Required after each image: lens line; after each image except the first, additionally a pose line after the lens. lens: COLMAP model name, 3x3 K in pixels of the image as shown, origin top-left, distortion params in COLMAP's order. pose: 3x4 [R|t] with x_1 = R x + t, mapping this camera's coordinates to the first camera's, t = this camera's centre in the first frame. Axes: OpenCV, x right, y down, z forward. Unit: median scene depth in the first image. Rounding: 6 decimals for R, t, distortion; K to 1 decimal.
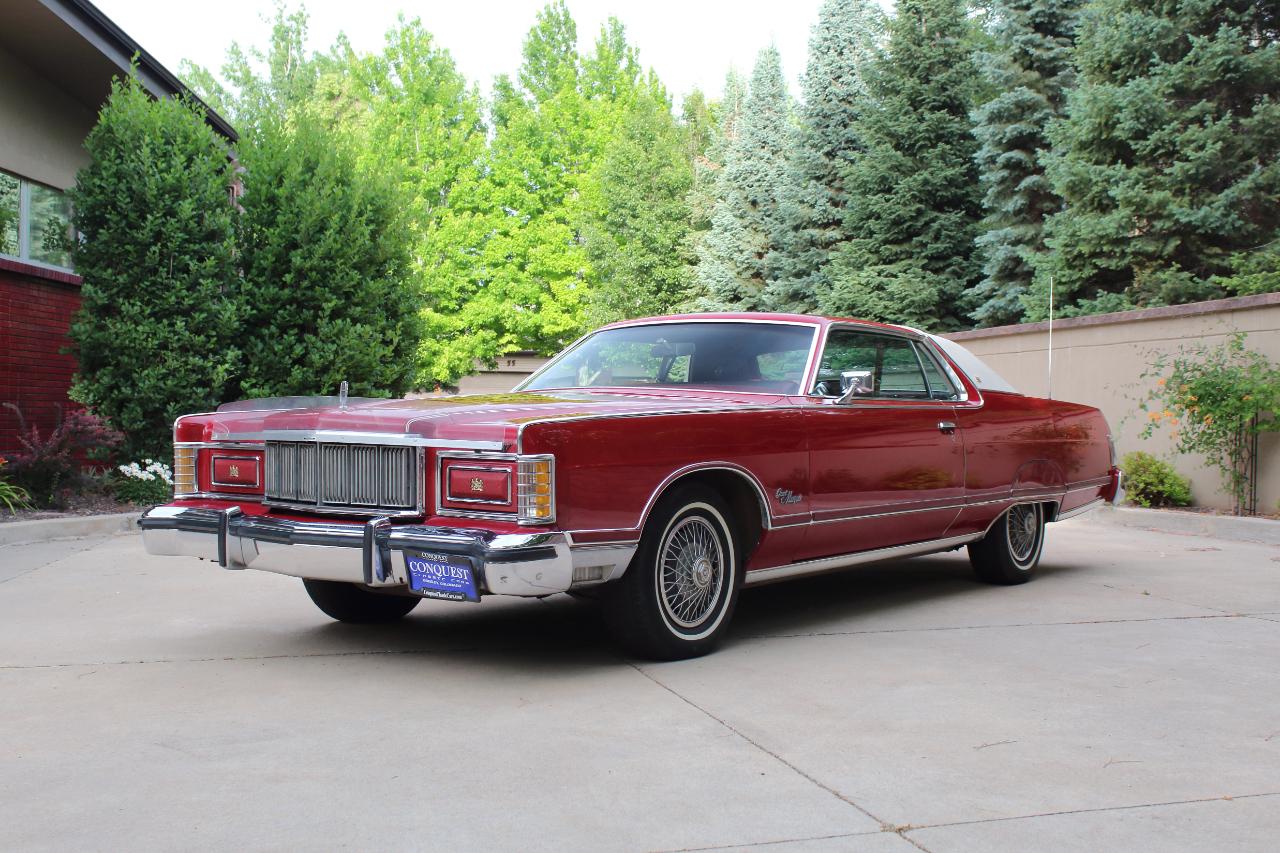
lens RADIAL K [[1502.2, 0, 640.0], [0, 1502.2, 426.5], [0, 0, 1]] dist [-0.100671, 0.060022]
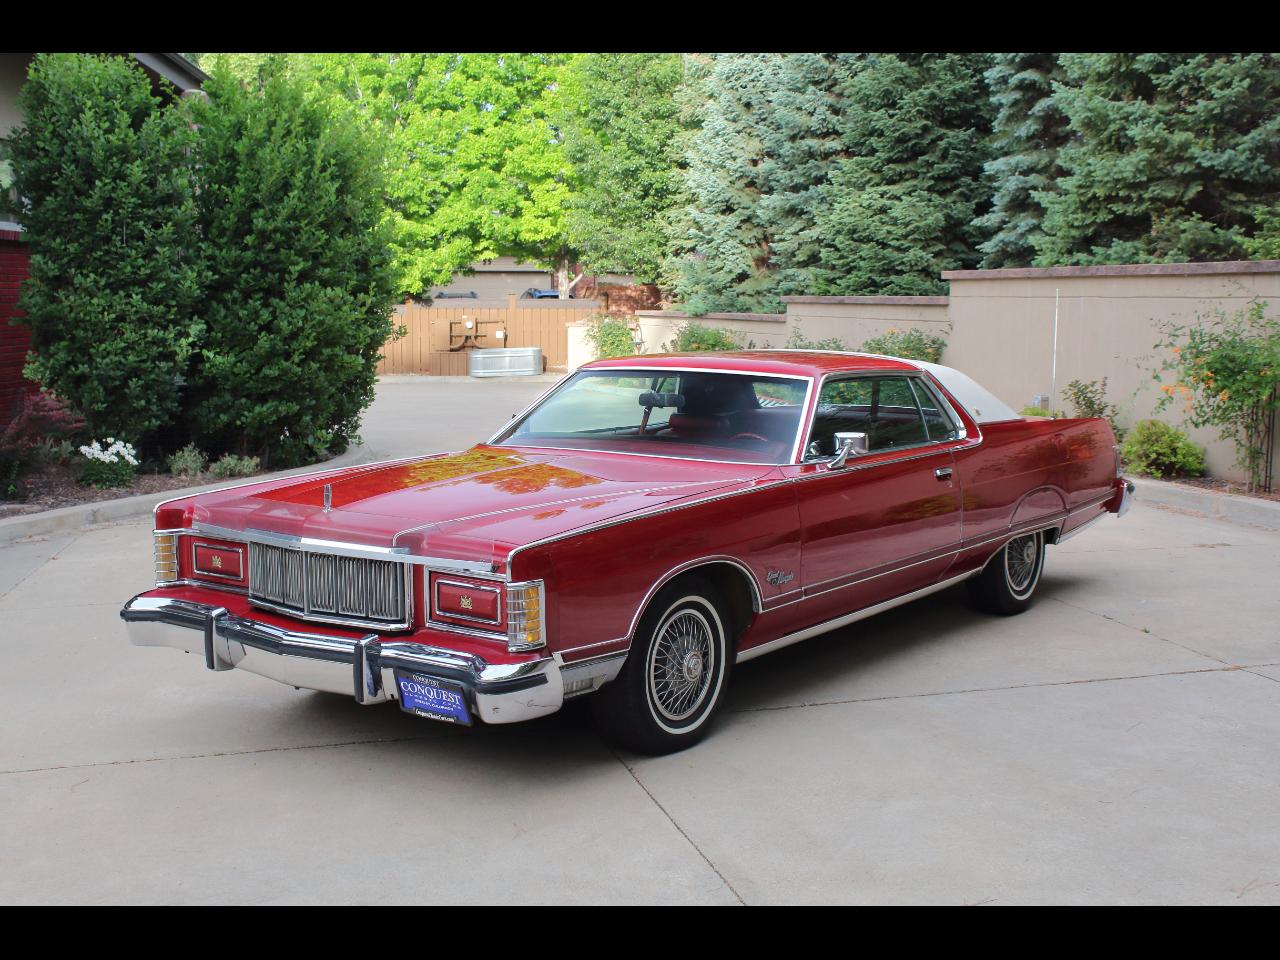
lens RADIAL K [[1611.5, 0, 644.1], [0, 1611.5, 481.9], [0, 0, 1]] dist [-0.076311, 0.035262]
pose [[0.999904, -0.009582, 0.009970, -0.000108], [0.008432, 0.993938, 0.109621, -0.052678], [-0.010960, -0.109527, 0.993923, -0.018349]]
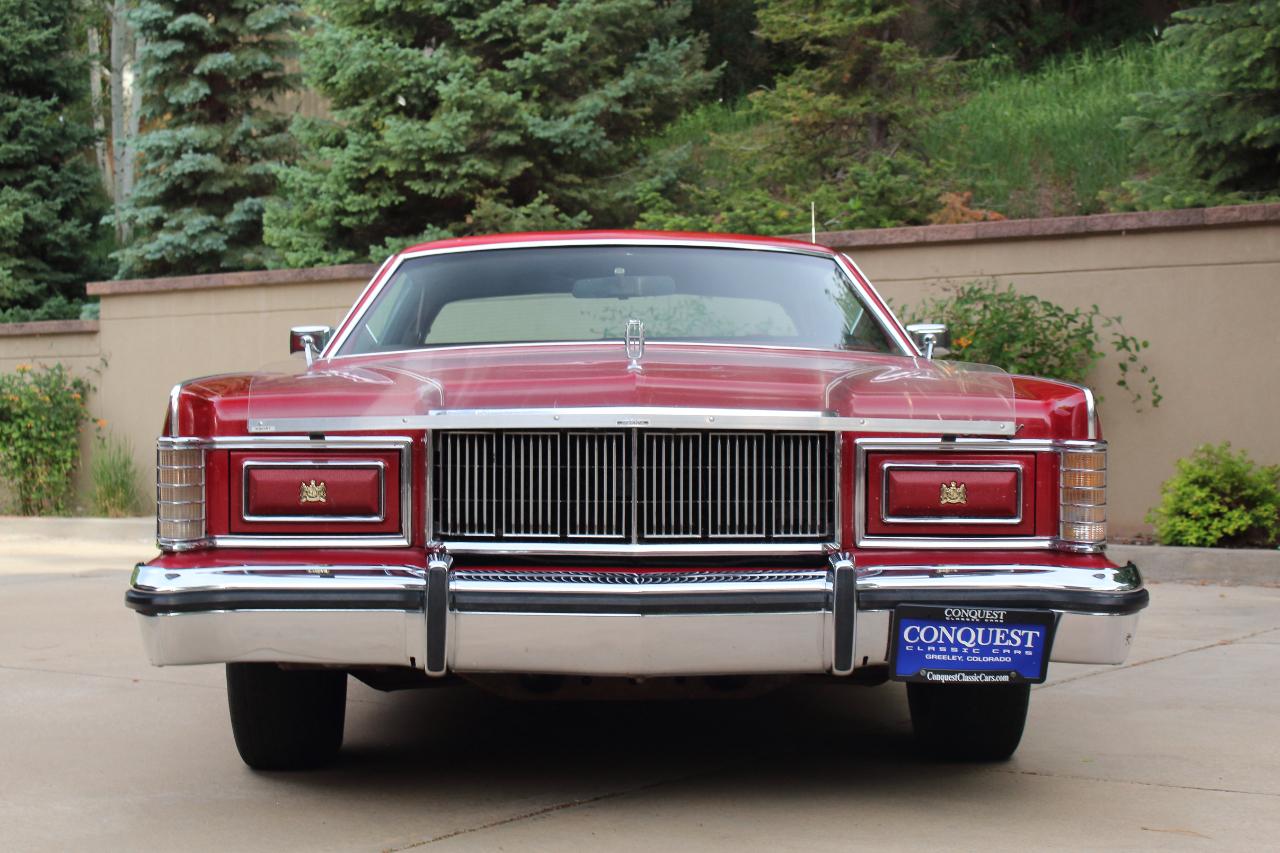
lens RADIAL K [[2160.0, 0, 640.0], [0, 2160.0, 426.5], [0, 0, 1]] dist [-0.020268, 0.157547]
pose [[0.784556, -0.010286, 0.619973, -0.251466], [0.011447, 0.999932, 0.002104, 0.002948], [-0.619953, 0.005446, 0.784620, 0.132978]]
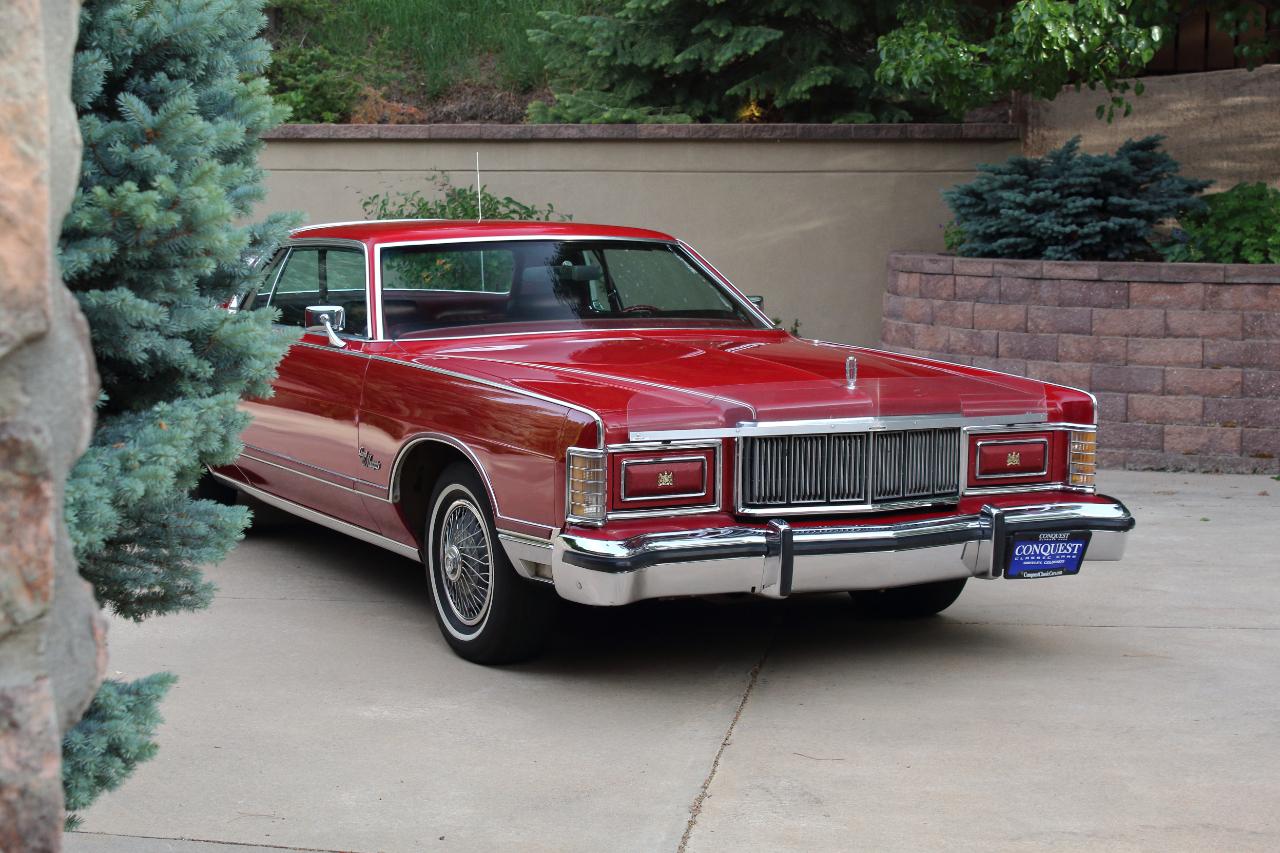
lens RADIAL K [[2275.0, 0, 640.0], [0, 2275.0, 426.5], [0, 0, 1]] dist [-0.041221, 0.023446]
pose [[0.411065, -0.097839, 0.906340, -0.516185], [0.004339, 0.994423, 0.105380, -0.046121], [-0.911596, -0.039385, 0.409197, 0.208952]]
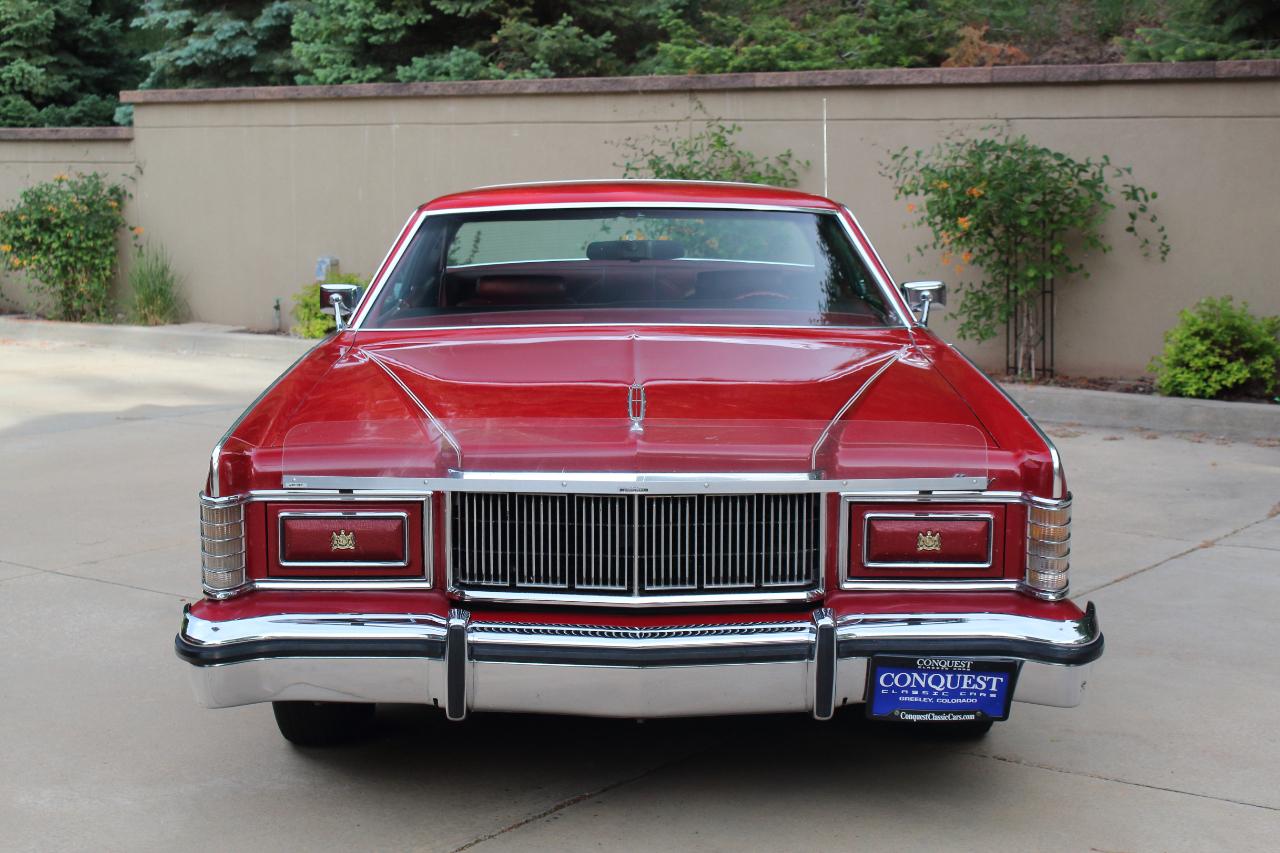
lens RADIAL K [[2142.7, 0, 643.1], [0, 2142.7, 421.3], [0, 0, 1]] dist [-0.015881, 0.126599]
pose [[0.792764, -0.088441, 0.603079, -0.259712], [0.011803, 0.991459, 0.129882, -0.046126], [-0.609415, -0.095848, 0.787037, 0.114546]]
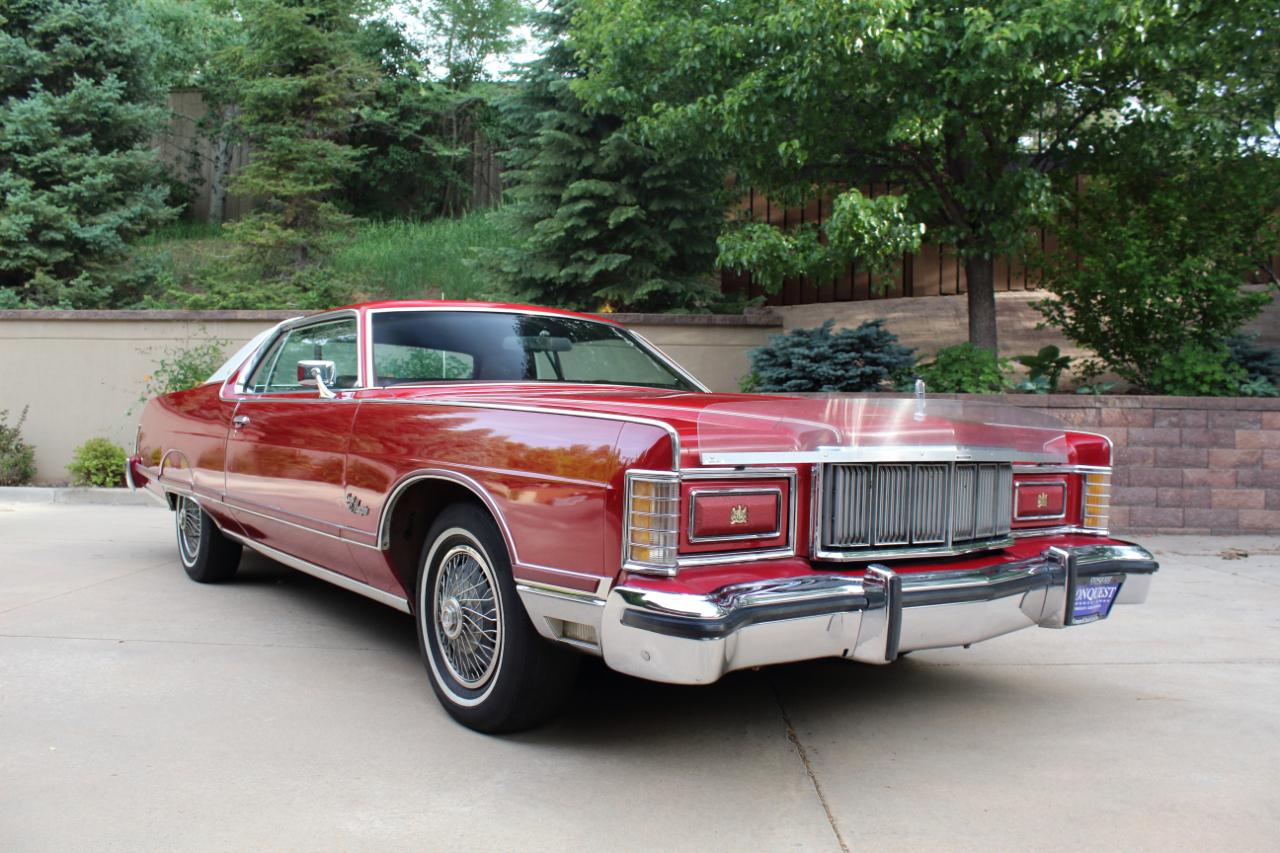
lens RADIAL K [[1069.4, 0, 631.4], [0, 1069.4, 425.9], [0, 0, 1]] dist [-0.176413, 0.164919]
pose [[0.282326, -0.005191, 0.959304, -0.271641], [-0.011535, 0.999895, 0.008805, -0.003481], [-0.959249, -0.013551, 0.282236, 0.357754]]
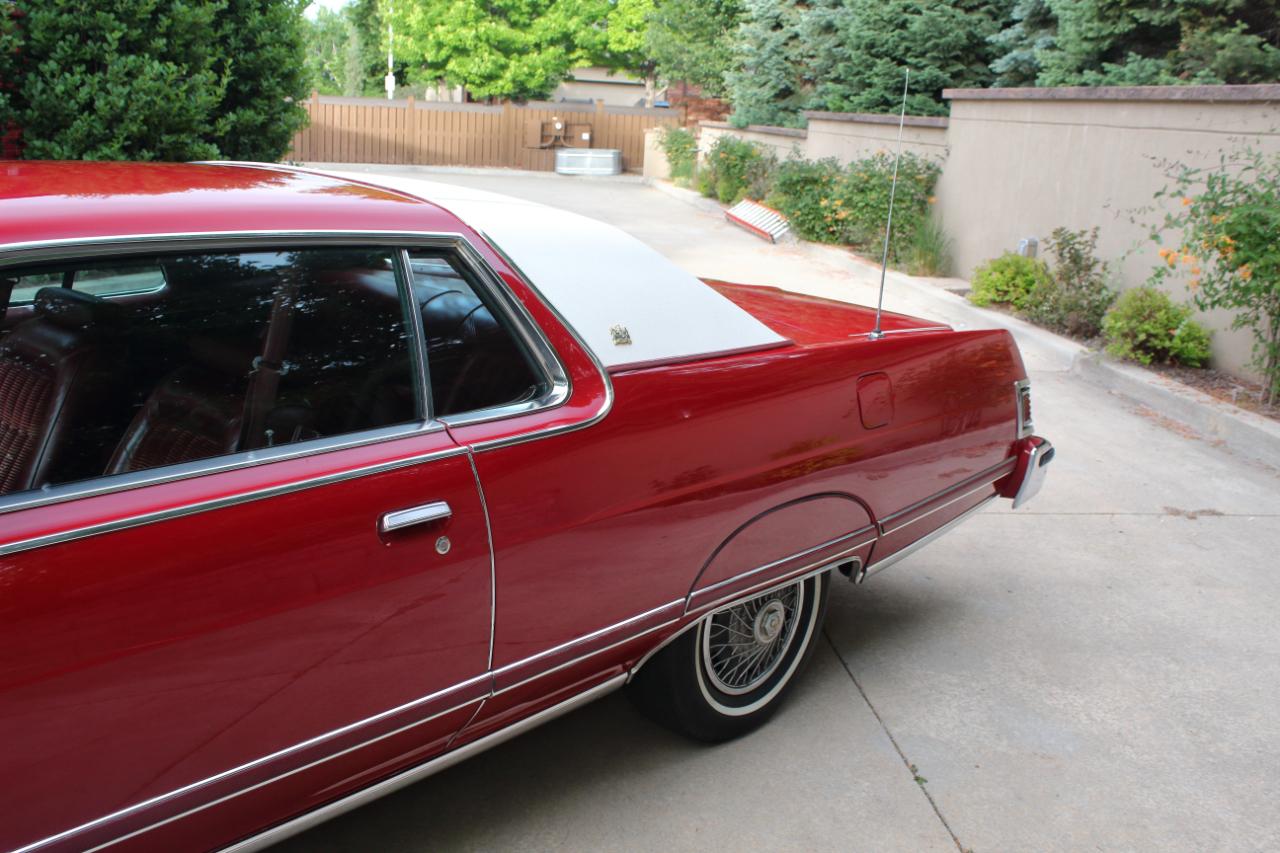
lens RADIAL K [[1230.2, 0, 639.8], [0, 1230.2, 433.8], [0, 0, 1]] dist [-0.138053, 0.137753]
pose [[0.992510, 0.073786, -0.097367, 0.136250], [-0.047157, 0.966622, 0.251831, -0.046622], [0.112698, -0.245353, 0.962861, 0.344751]]
